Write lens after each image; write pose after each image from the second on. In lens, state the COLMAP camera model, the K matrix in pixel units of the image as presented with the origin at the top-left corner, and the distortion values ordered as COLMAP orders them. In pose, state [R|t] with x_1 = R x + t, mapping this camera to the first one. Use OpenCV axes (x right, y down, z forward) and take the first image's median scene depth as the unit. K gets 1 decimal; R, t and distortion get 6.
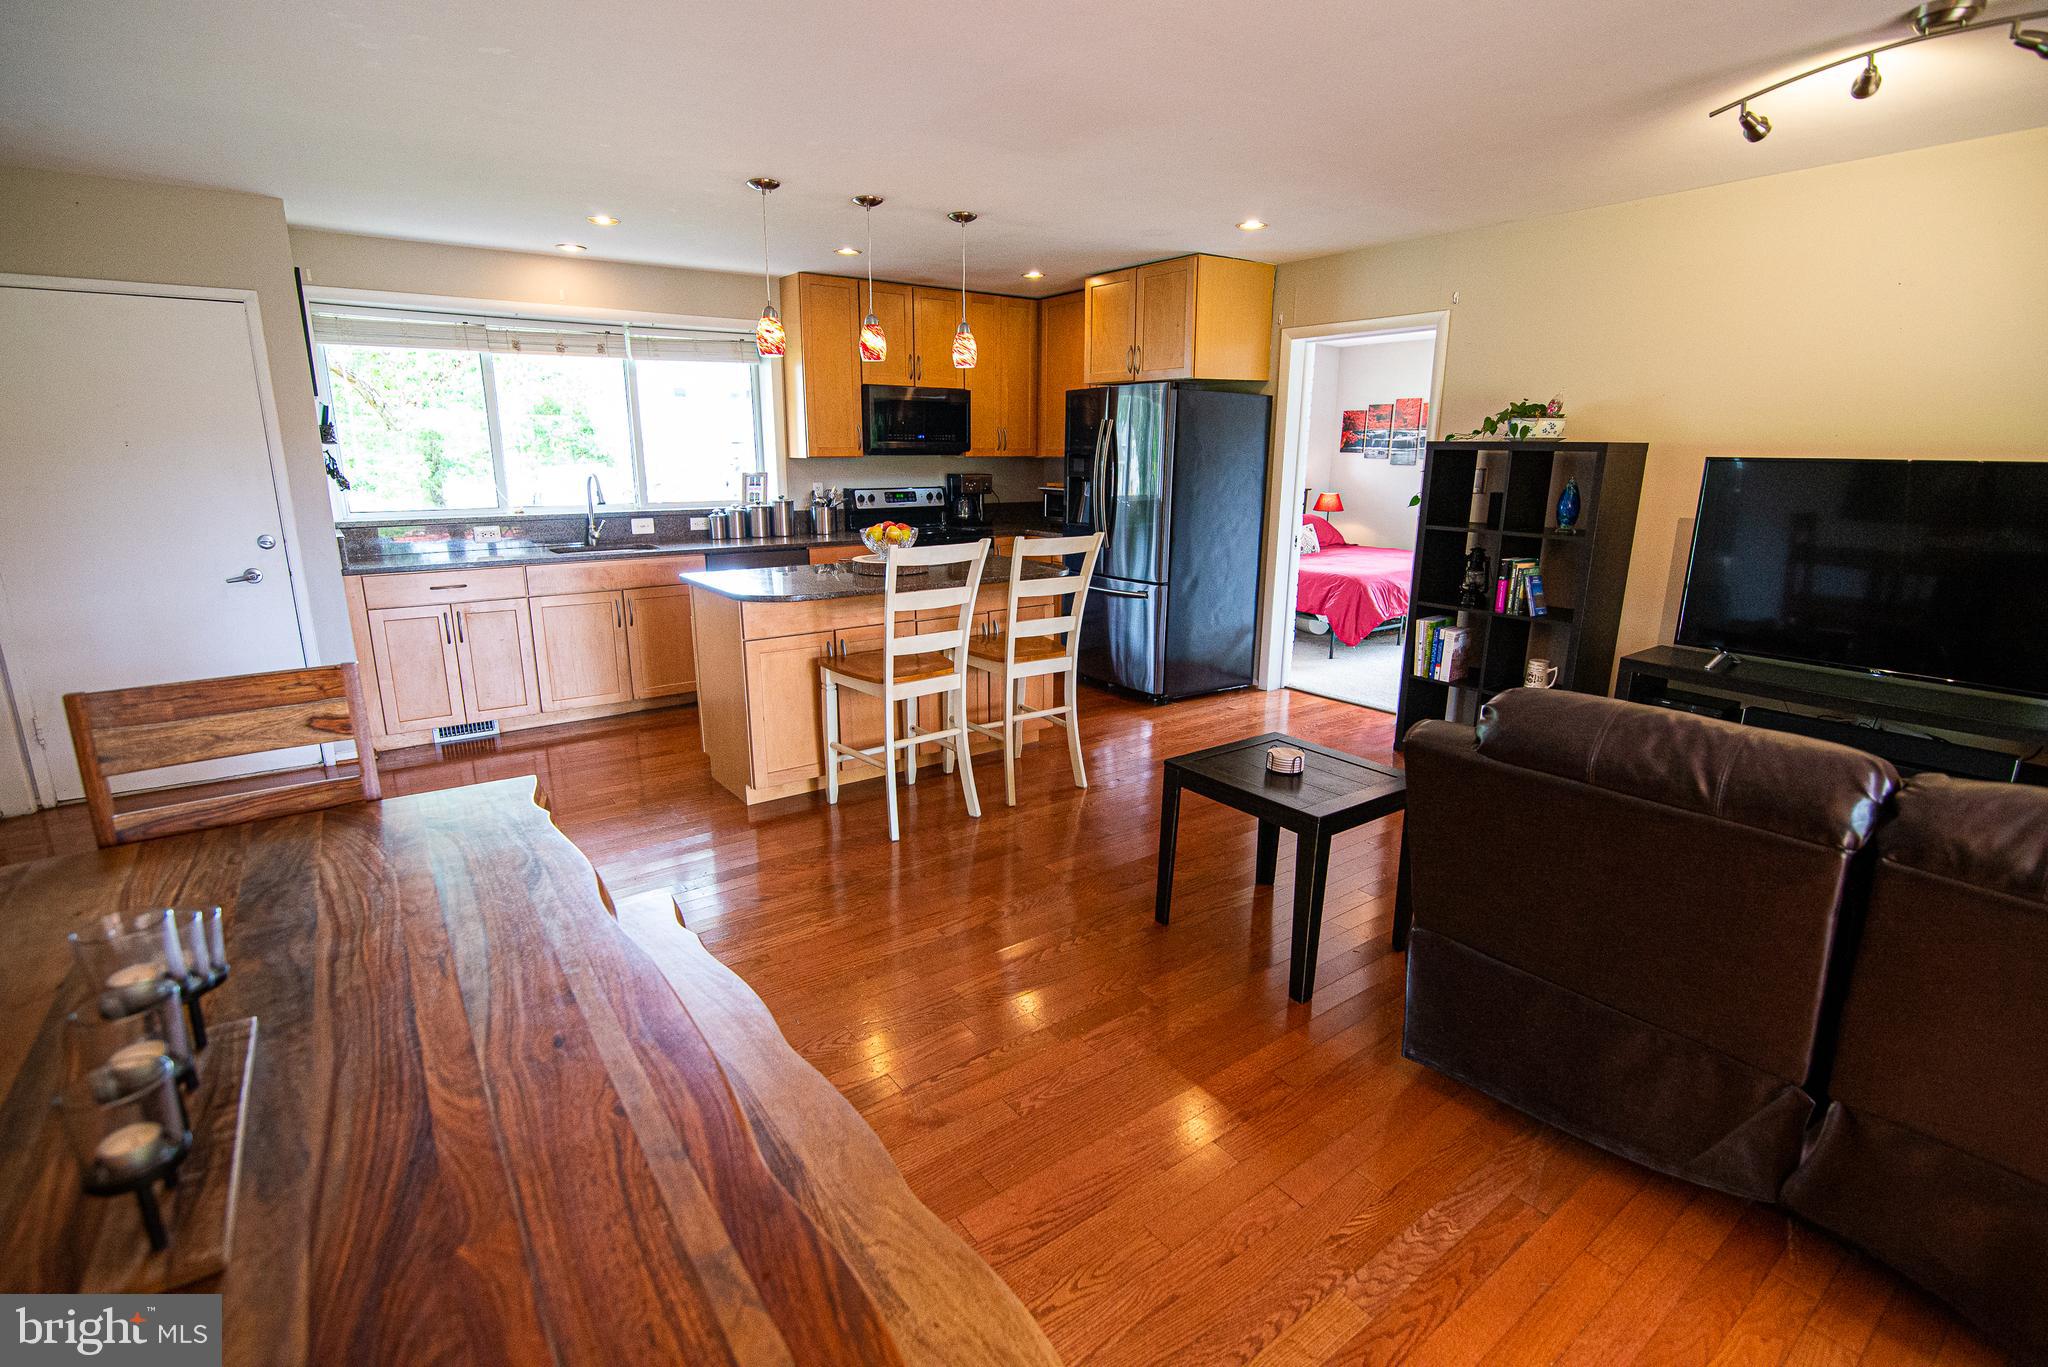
lens RADIAL K [[937.2, 0, 1018.9], [0, 937.2, 677.0], [0, 0, 1]] dist [-0.012501, -0.001189]
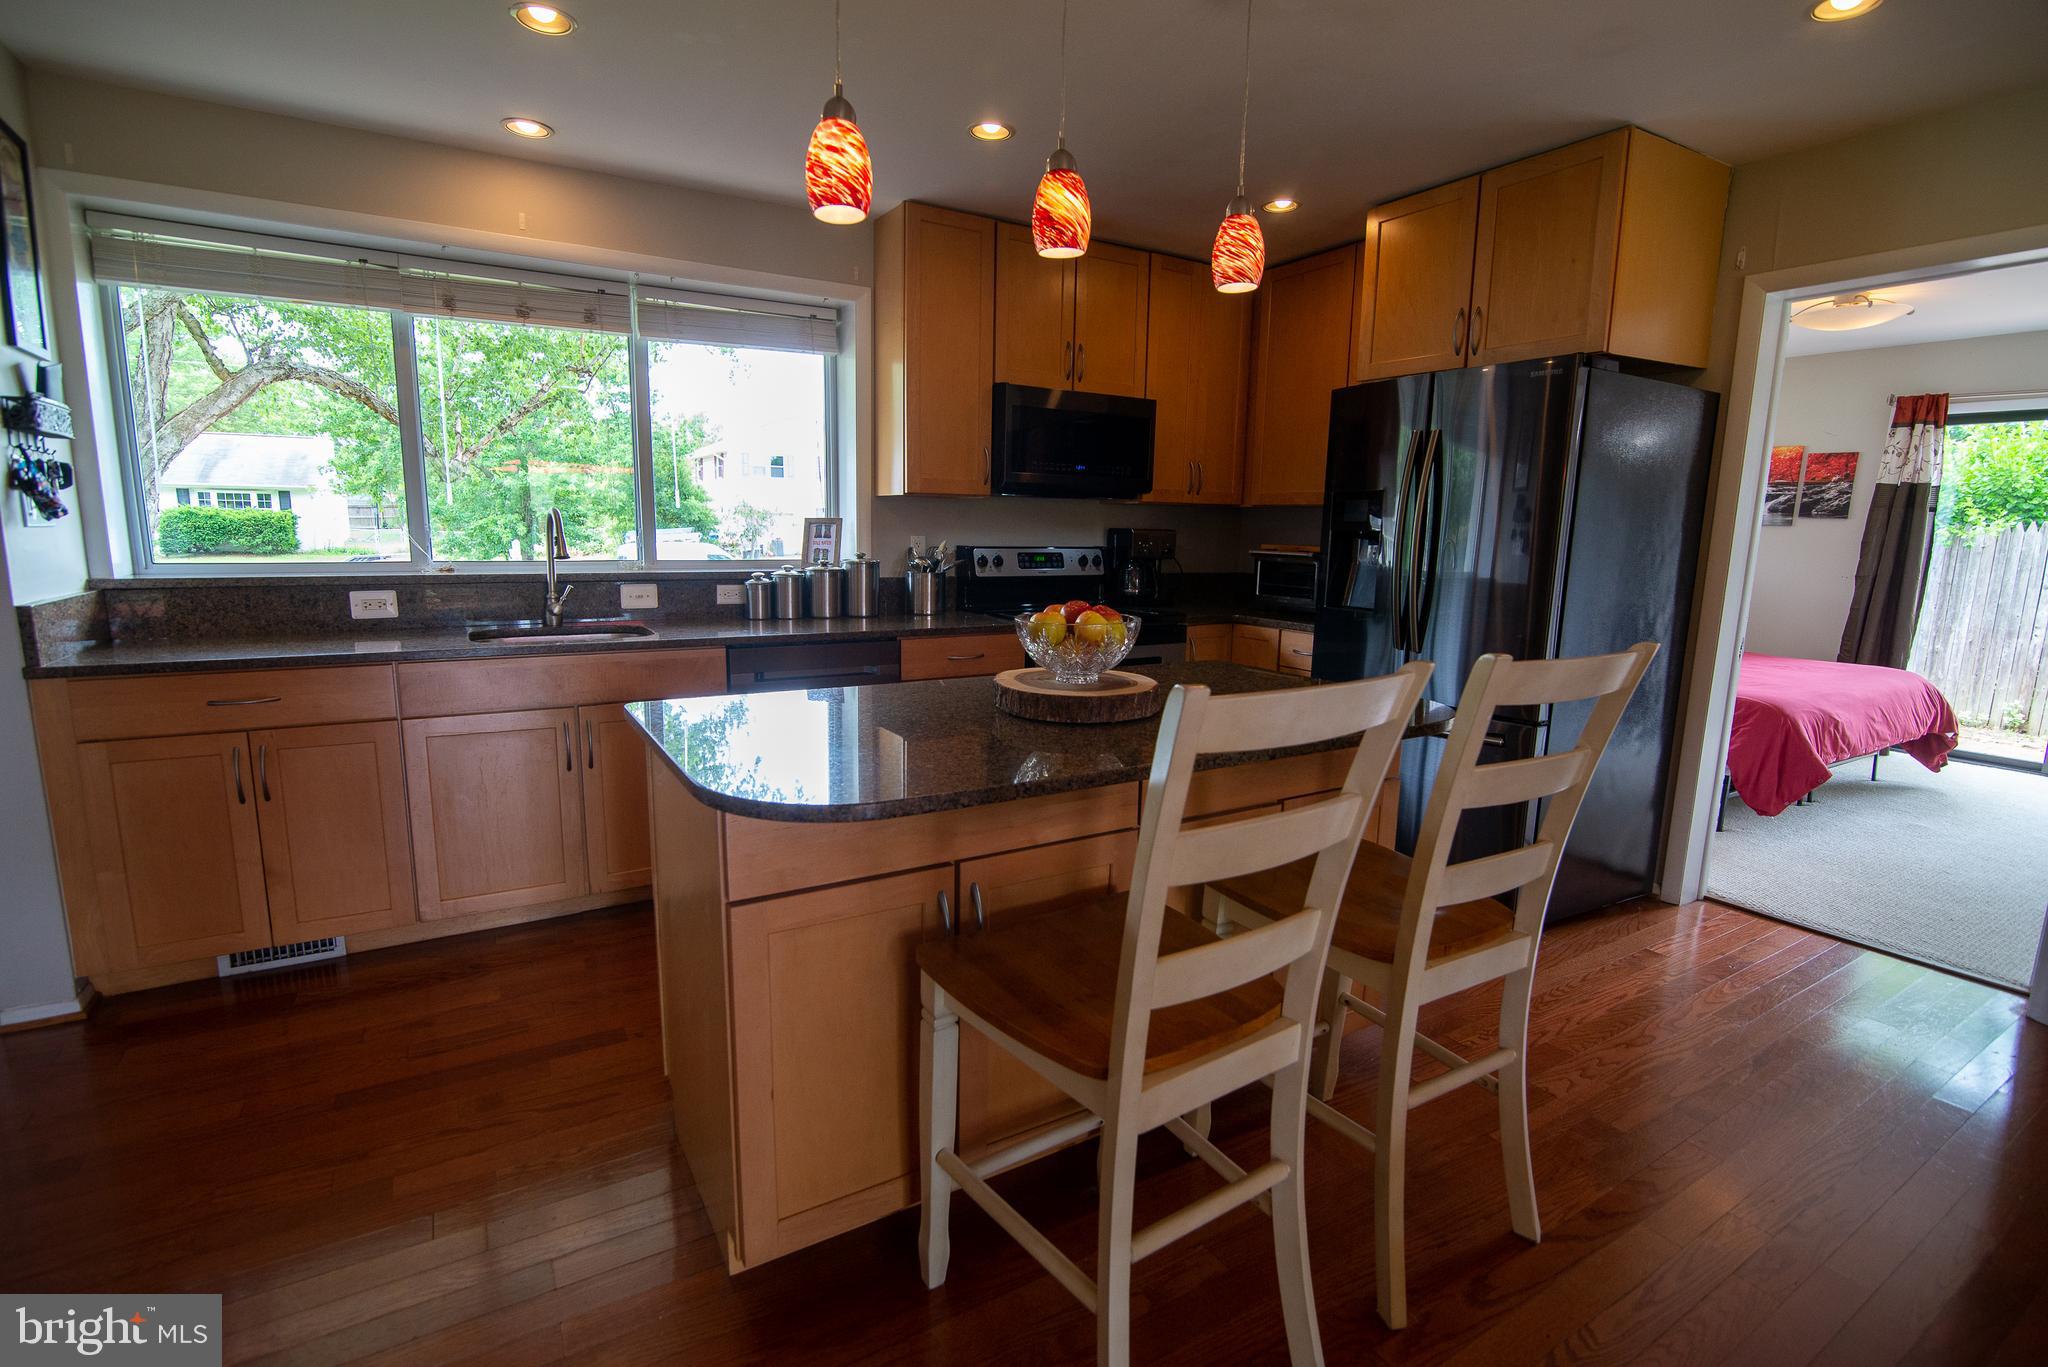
lens RADIAL K [[937.2, 0, 1021.8], [0, 937.2, 680.3], [0, 0, 1]] dist [-0.012501, -0.001189]
pose [[0.995989, 0.029486, -0.084476, -0.088447], [-0.035689, 0.996702, -0.072880, -0.064860], [0.082049, 0.075602, 0.993757, 0.380610]]
